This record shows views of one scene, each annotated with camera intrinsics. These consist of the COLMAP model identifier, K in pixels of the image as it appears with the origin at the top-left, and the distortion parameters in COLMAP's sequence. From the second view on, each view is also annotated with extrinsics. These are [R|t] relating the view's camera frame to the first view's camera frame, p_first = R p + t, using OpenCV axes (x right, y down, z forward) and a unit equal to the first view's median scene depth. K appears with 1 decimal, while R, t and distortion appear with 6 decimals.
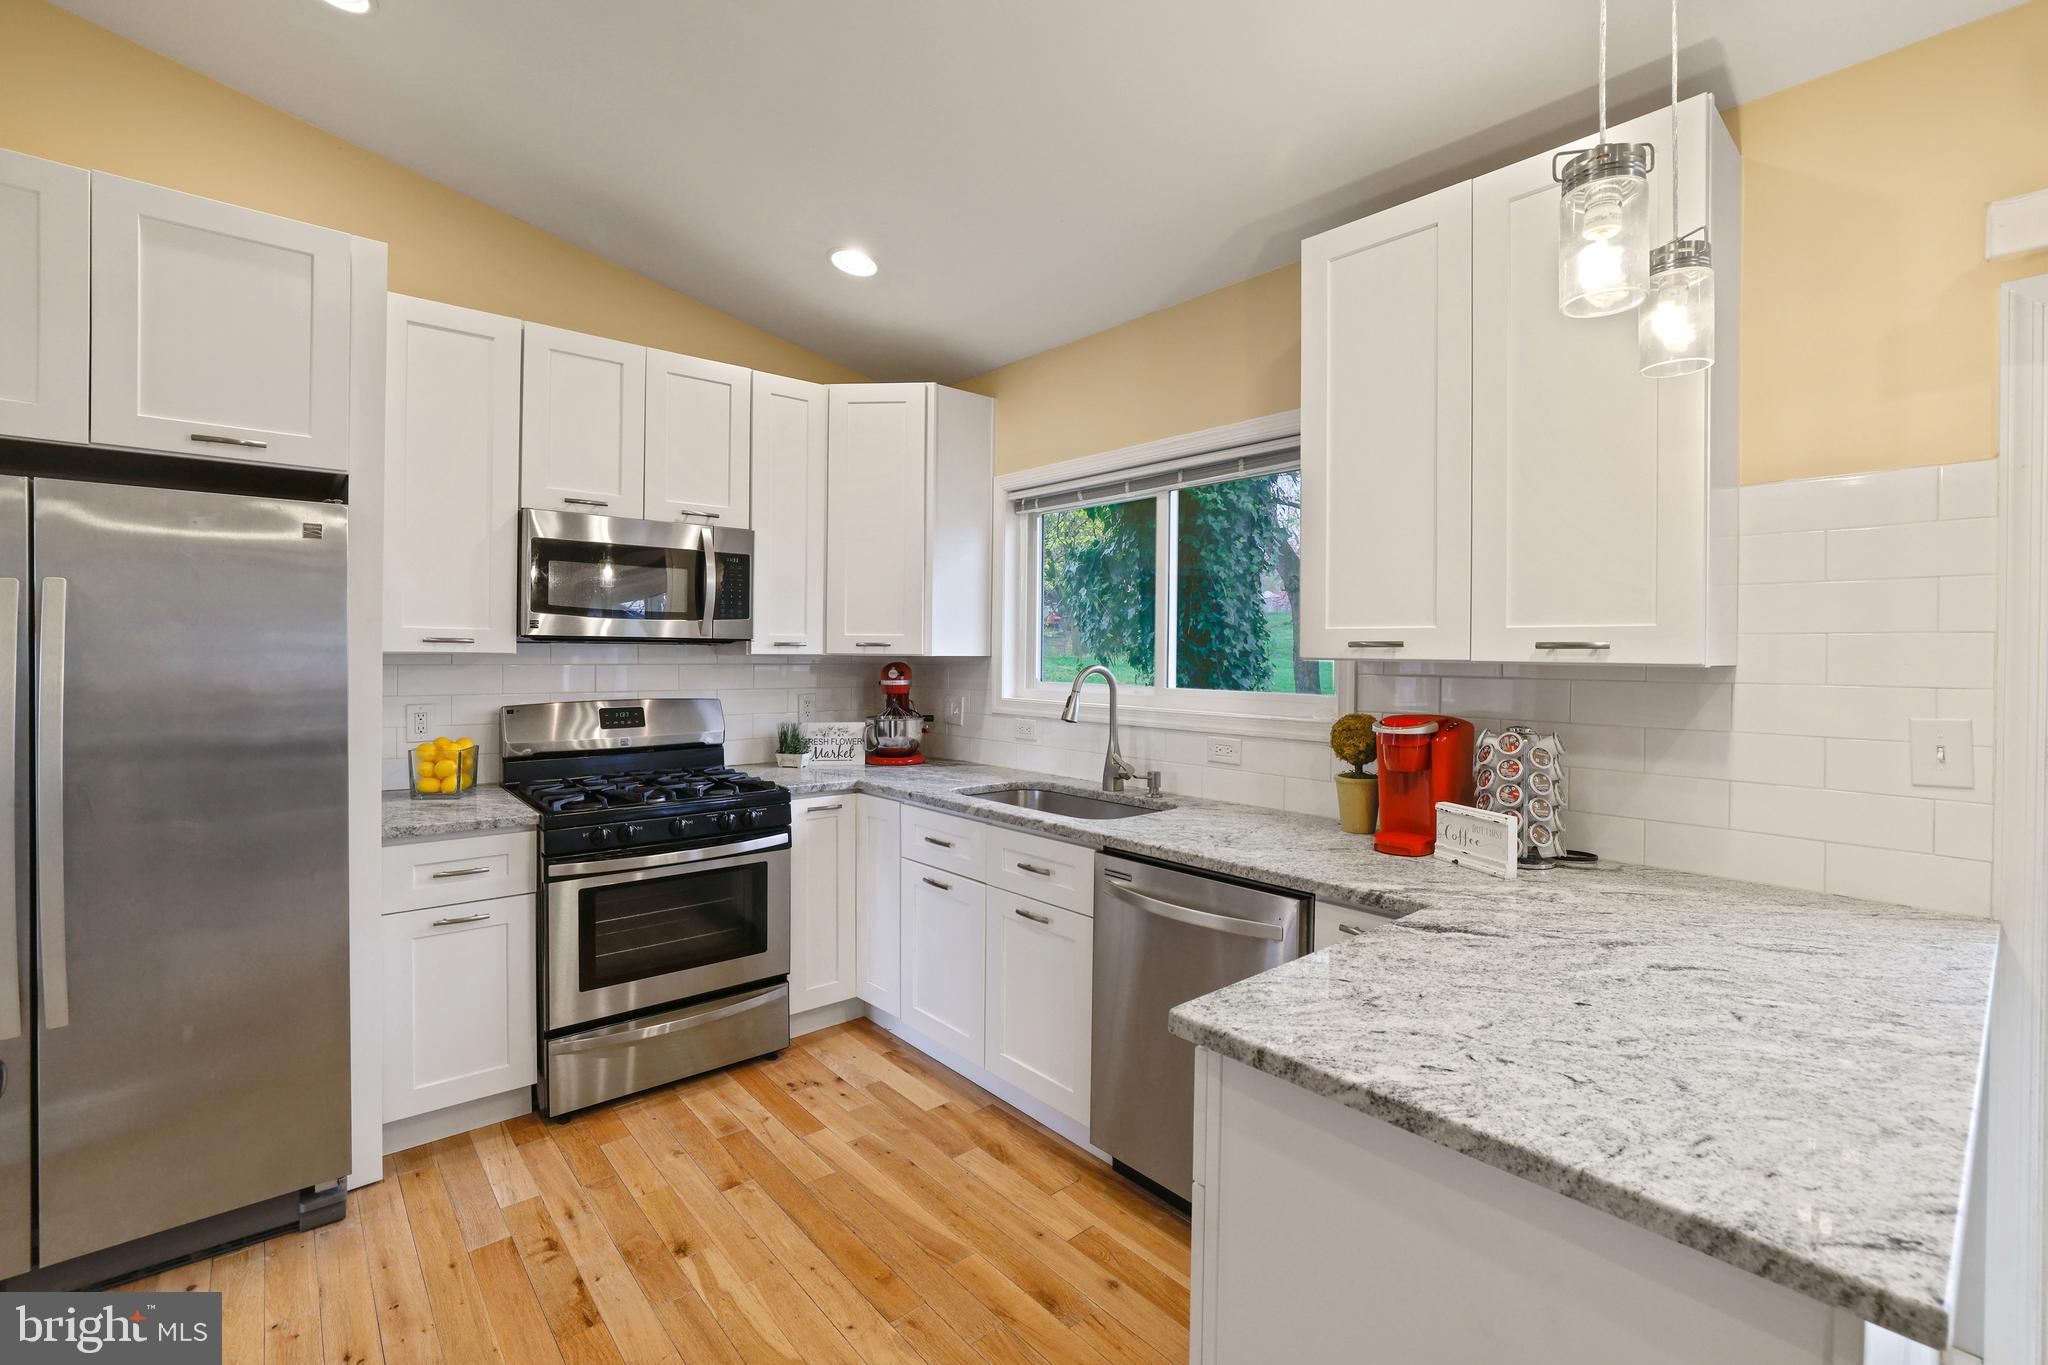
lens RADIAL K [[886.3, 0, 1030.0], [0, 886.3, 653.7], [0, 0, 1]] dist [-0.032262, 0.008095]
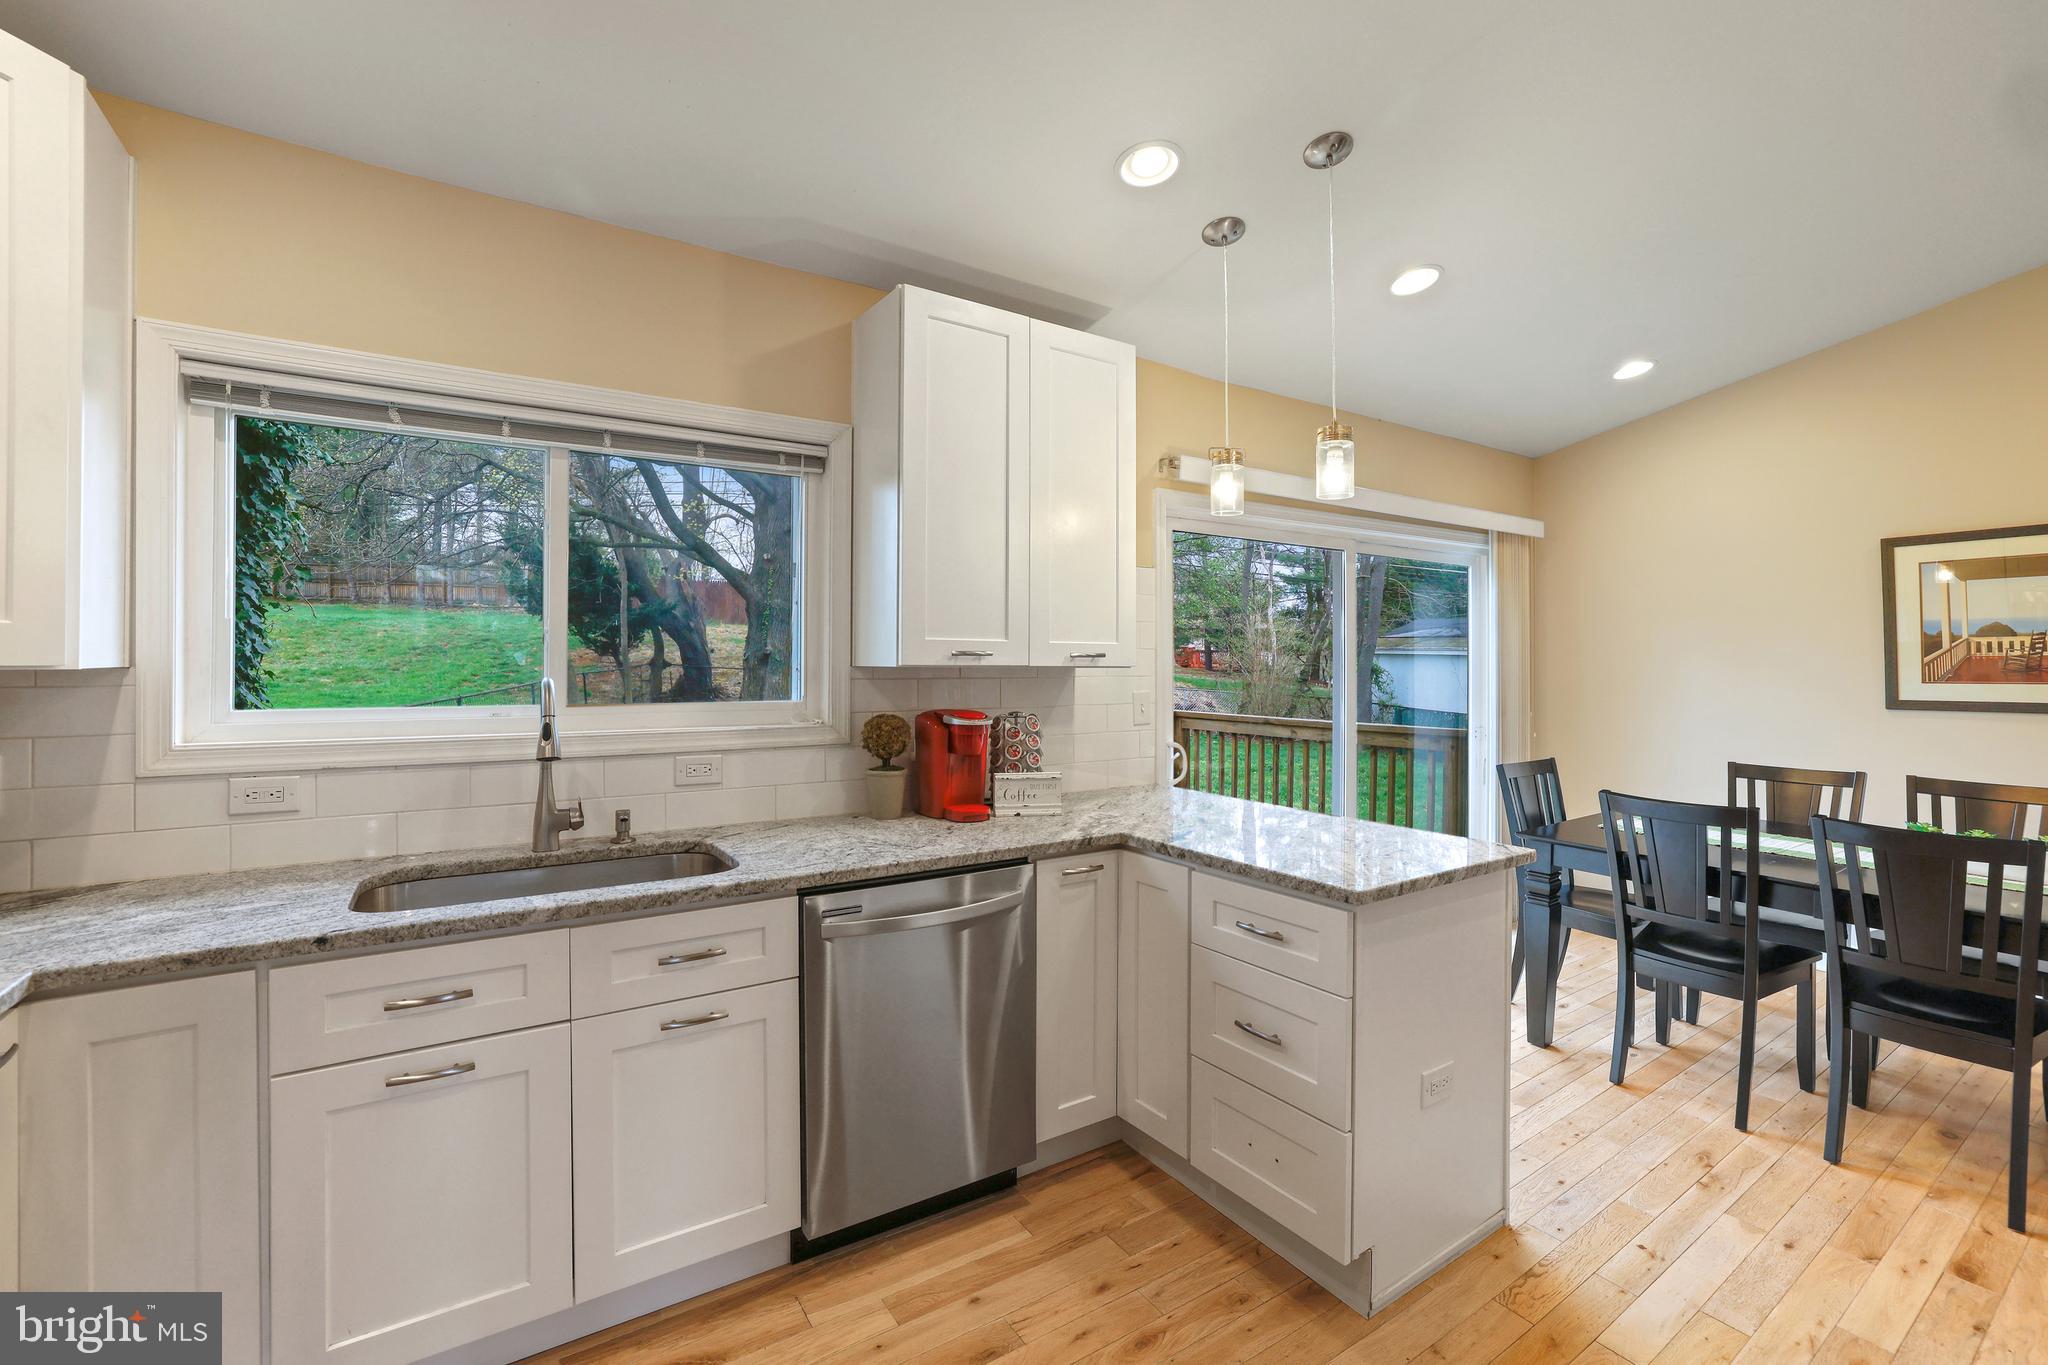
lens RADIAL K [[886.3, 0, 1022.1], [0, 886.3, 649.1], [0, 0, 1]] dist [-0.032262, 0.008095]
pose [[0.148126, 0.001952, 0.988967, -0.660882], [-0.002496, 0.999996, -0.001600, -0.011923], [-0.988965, -0.002232, 0.148130, 0.603452]]
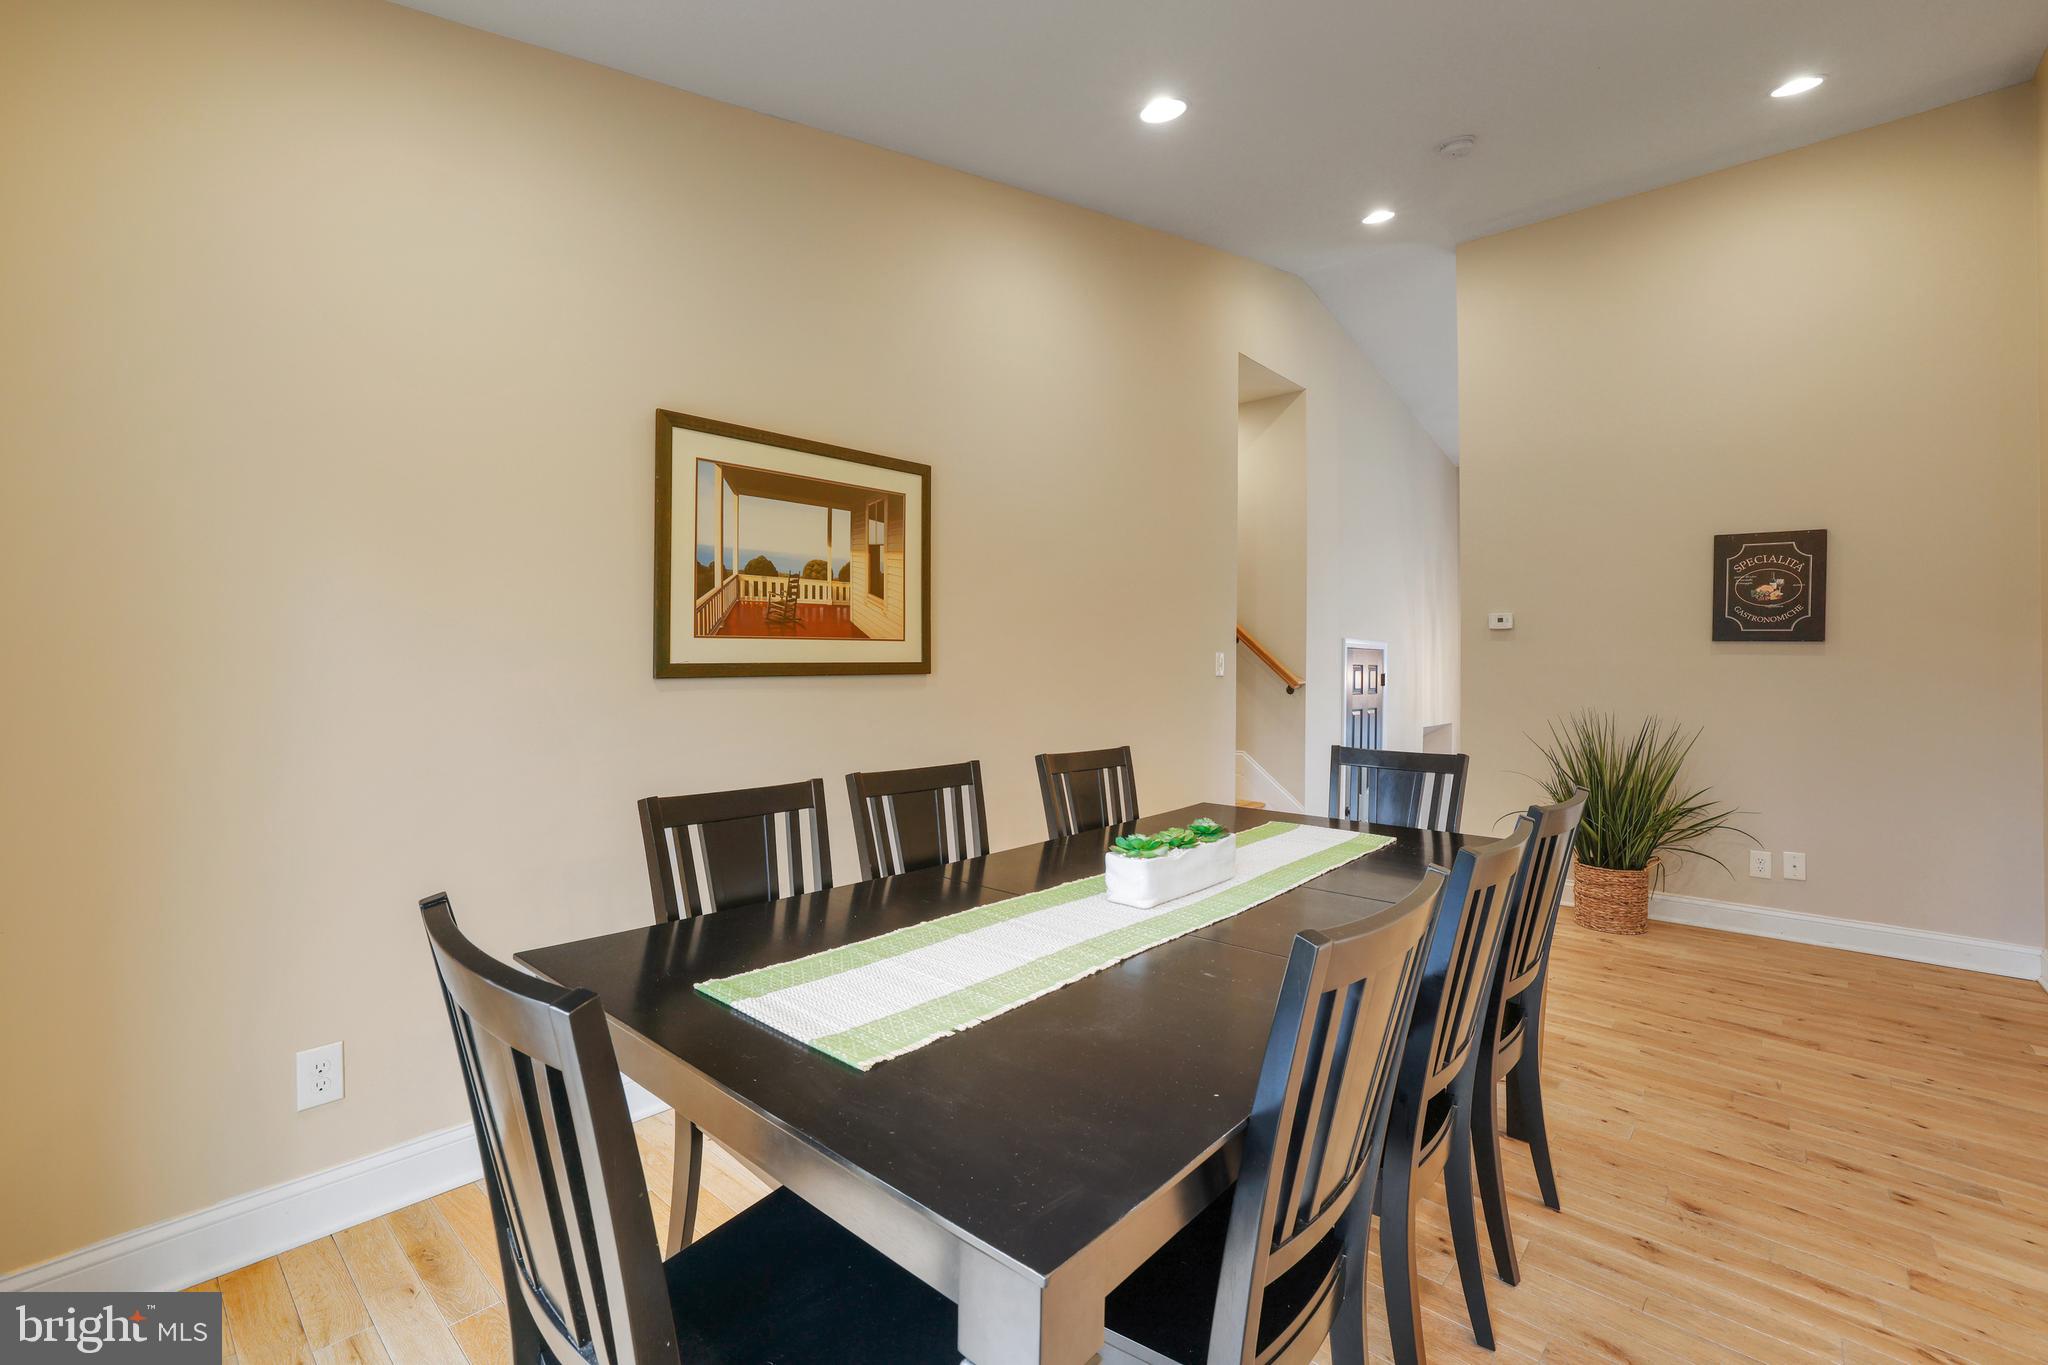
lens RADIAL K [[886.3, 0, 1024.0], [0, 886.3, 673.5], [0, 0, 1]] dist [-0.032262, 0.008095]
pose [[-0.992792, -0.012314, -0.119217, 0.729253], [-0.013190, 0.999891, 0.006567, 0.067268], [0.119124, 0.008092, -0.992846, 0.355383]]
